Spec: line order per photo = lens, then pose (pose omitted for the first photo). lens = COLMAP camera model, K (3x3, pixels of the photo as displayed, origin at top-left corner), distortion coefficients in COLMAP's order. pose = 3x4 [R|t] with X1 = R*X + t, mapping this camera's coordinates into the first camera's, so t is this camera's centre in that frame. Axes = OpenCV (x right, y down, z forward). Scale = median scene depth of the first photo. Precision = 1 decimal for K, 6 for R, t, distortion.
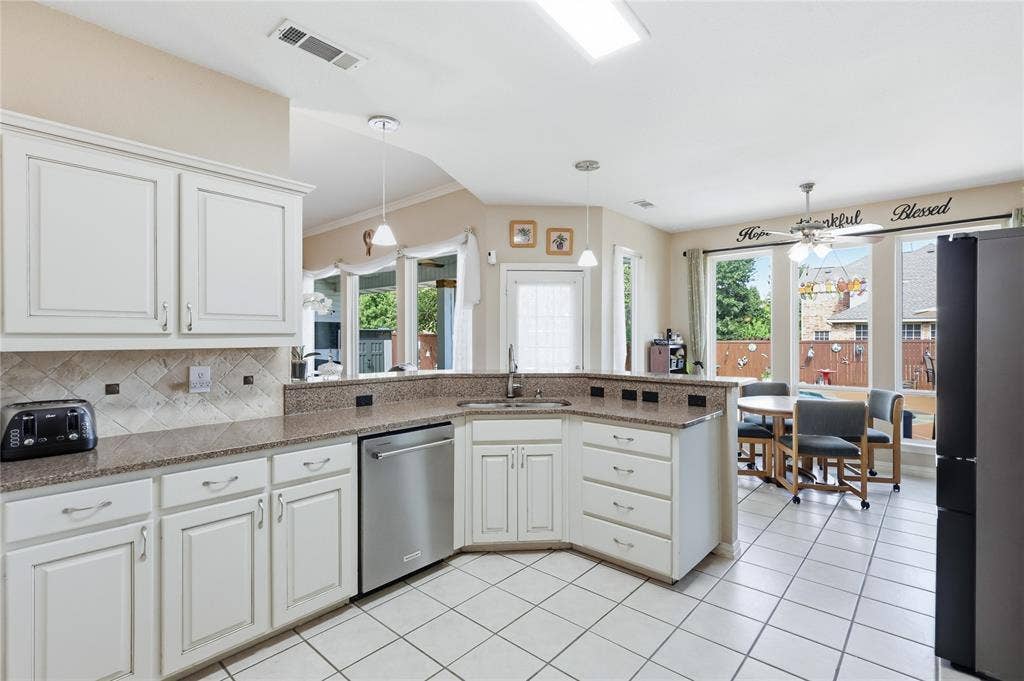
lens RADIAL K [[478.0, 0, 503.5], [0, 478.0, 340.7], [0, 0, 1]] dist [-0.000162, 0.000503]
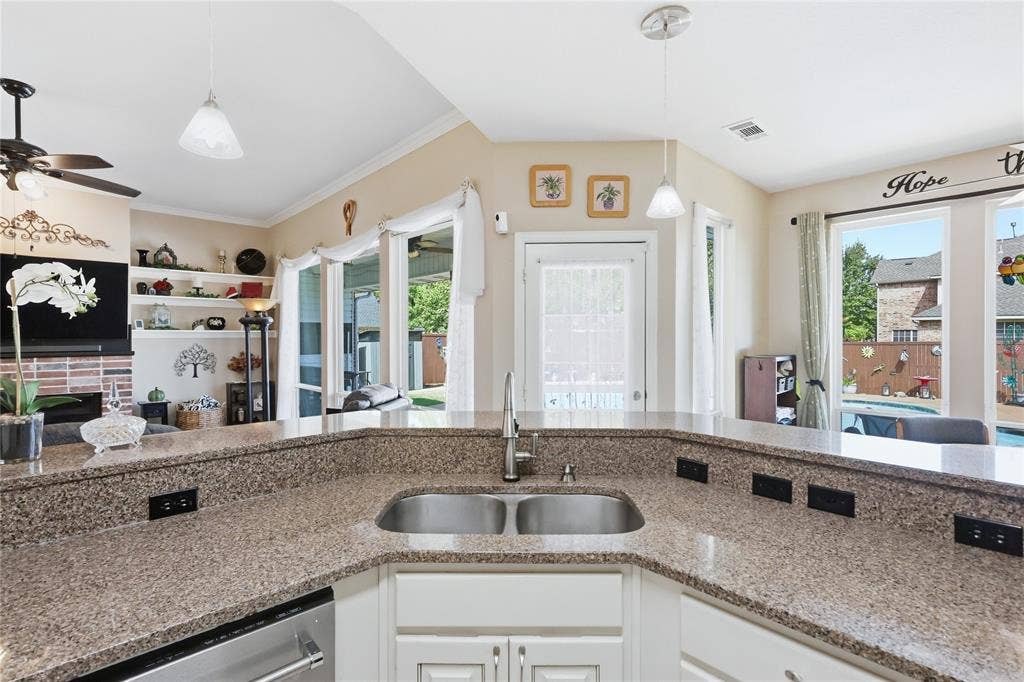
lens RADIAL K [[478.0, 0, 507.1], [0, 478.0, 341.8], [0, 0, 1]] dist [-0.000162, 0.000503]
pose [[0.996641, -0.001376, -0.081880, 0.041498], [0.001655, 0.999993, 0.003338, -0.019274], [0.081875, -0.003462, 0.996637, 0.414756]]
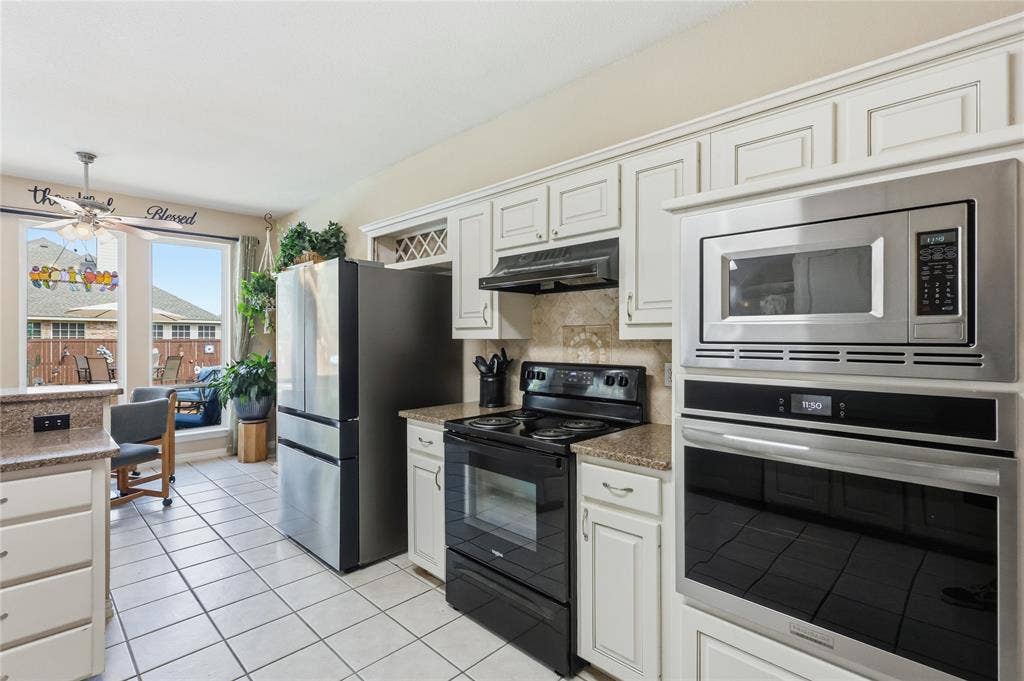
lens RADIAL K [[478.0, 0, 514.5], [0, 478.0, 335.7], [0, 0, 1]] dist [-0.000162, 0.000503]
pose [[0.035023, 0.001591, 0.999385, -0.186050], [0.007595, 0.999969, -0.001858, 0.003704], [-0.999358, 0.007655, 0.035009, 0.210598]]
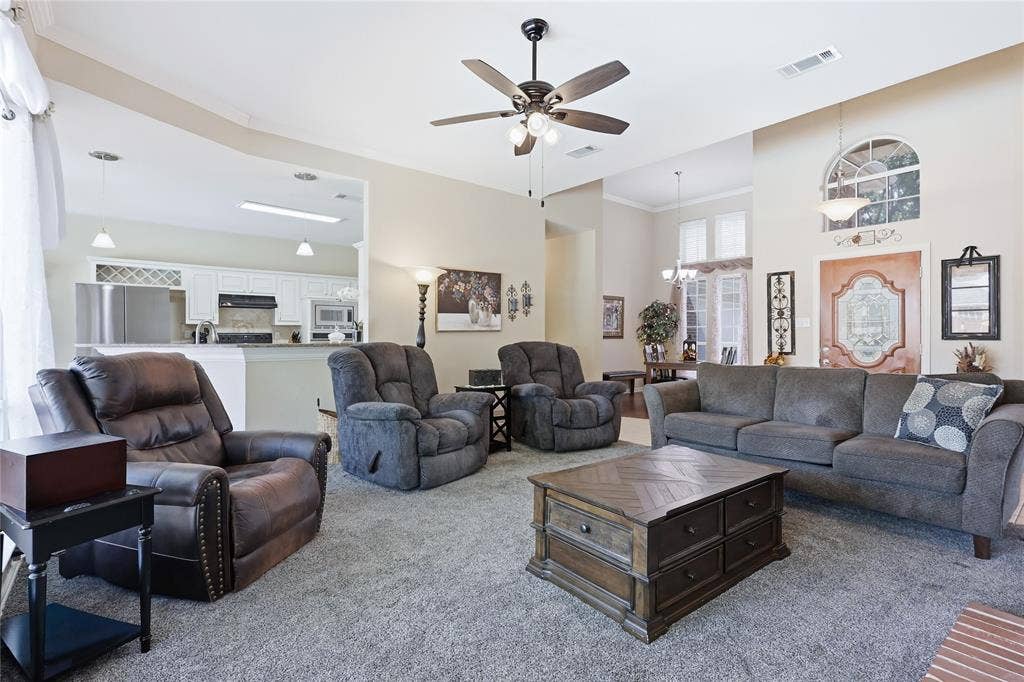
lens RADIAL K [[478.0, 0, 511.0], [0, 478.0, 334.9], [0, 0, 1]] dist [-0.000162, 0.000503]
pose [[-0.989459, -0.003416, 0.144774, -0.798799], [-0.002315, 0.999967, 0.007769, 0.028142], [-0.144795, 0.007352, -0.989434, 1.720022]]
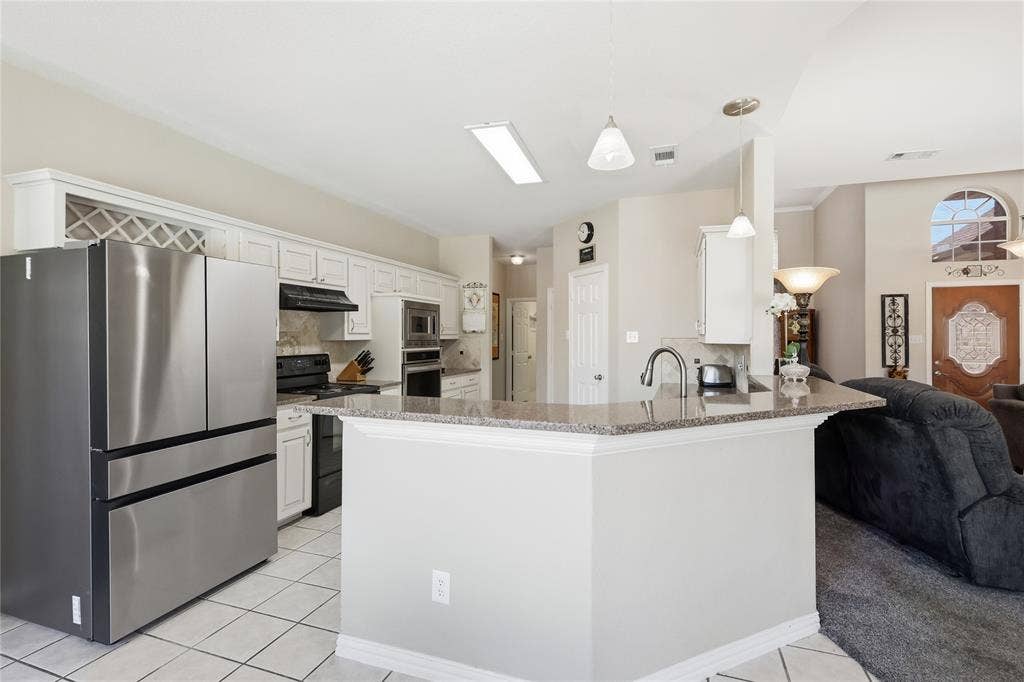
lens RADIAL K [[478.0, 0, 510.5], [0, 478.0, 339.1], [0, 0, 1]] dist [-0.000162, 0.000503]
pose [[-0.922430, -0.001121, -0.386163, 0.371915], [-0.006161, 0.999911, 0.011814, -0.008940], [0.386116, 0.013277, -0.922355, 1.197240]]
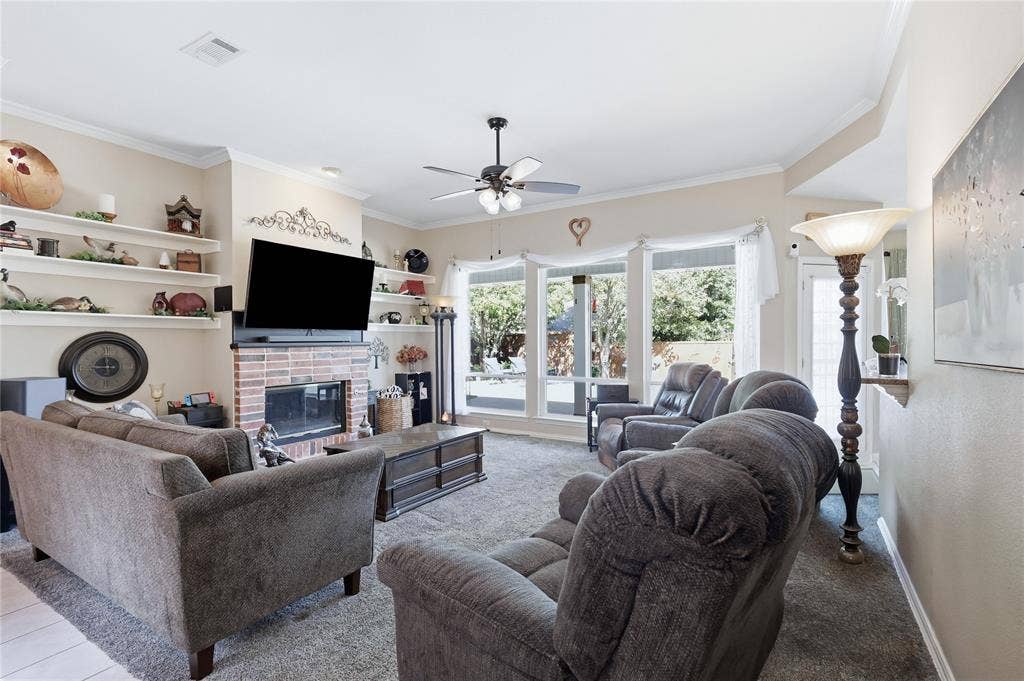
lens RADIAL K [[478.0, 0, 521.9], [0, 478.0, 341.1], [0, 0, 1]] dist [-0.000162, 0.000503]
pose [[0.982073, -0.003536, 0.188470, -0.854256], [0.004120, 0.999988, -0.002707, 0.010279], [-0.188458, 0.003435, 0.982075, 0.184611]]
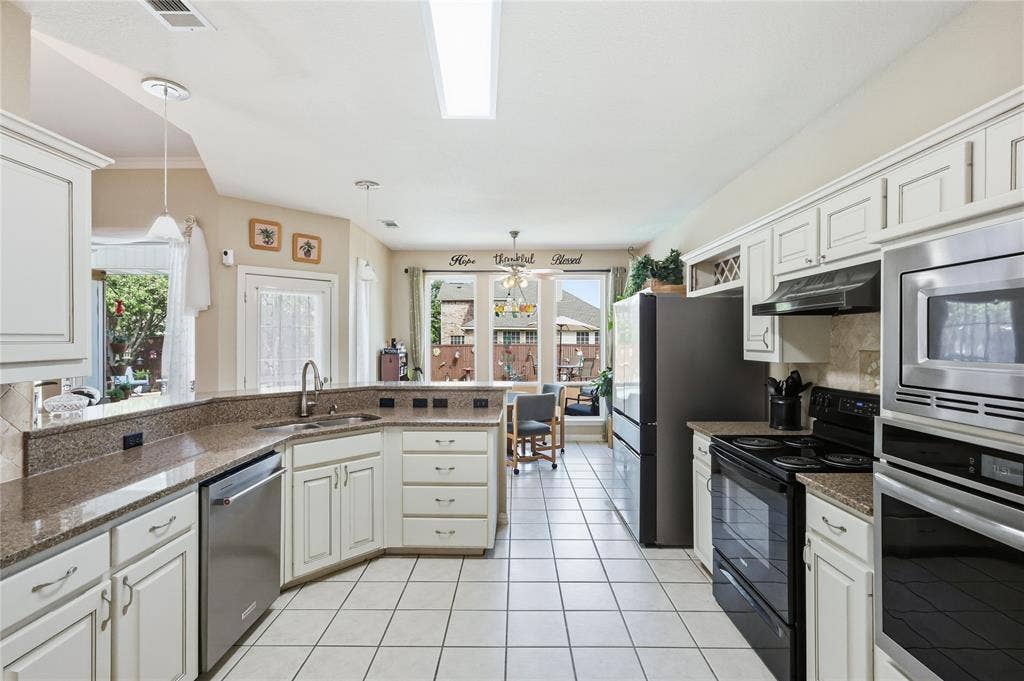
lens RADIAL K [[478.0, 0, 509.5], [0, 478.0, 342.6], [0, 0, 1]] dist [-0.000162, 0.000503]
pose [[0.750573, -0.003016, 0.660781, -0.245859], [0.003872, 0.999992, 0.000167, -0.021151], [-0.660777, 0.002433, 0.750579, 0.018608]]
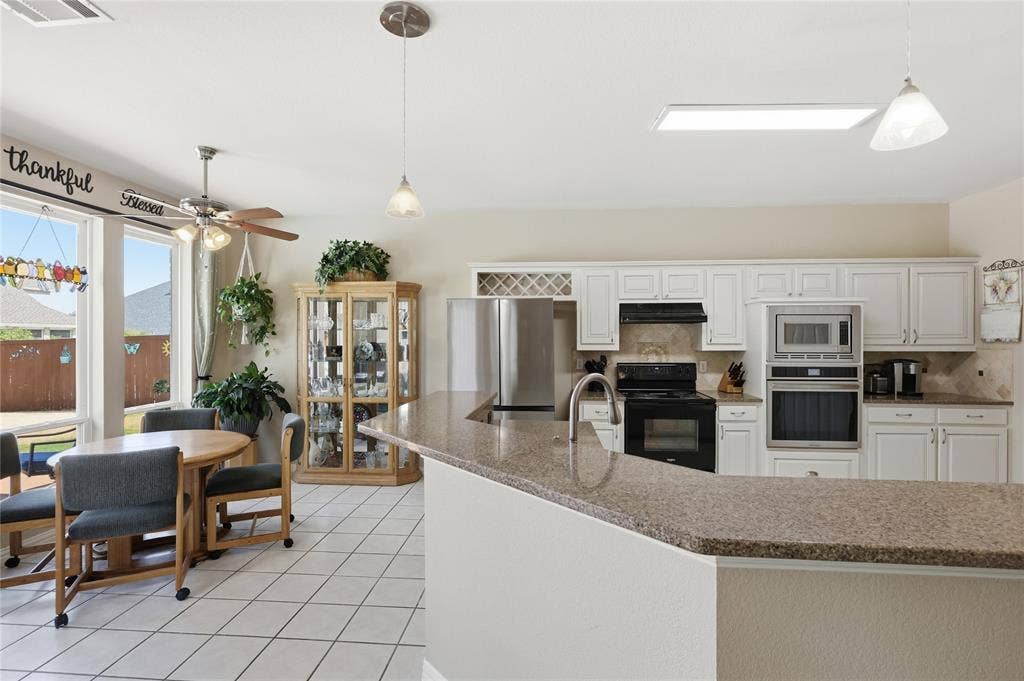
lens RADIAL K [[478.0, 0, 511.7], [0, 478.0, 343.9], [0, 0, 1]] dist [-0.000162, 0.000503]
pose [[-0.610082, -0.011277, 0.792258, -0.265155], [0.004004, 0.999842, 0.017315, -0.027046], [-0.792328, 0.013736, -0.609941, 1.080585]]
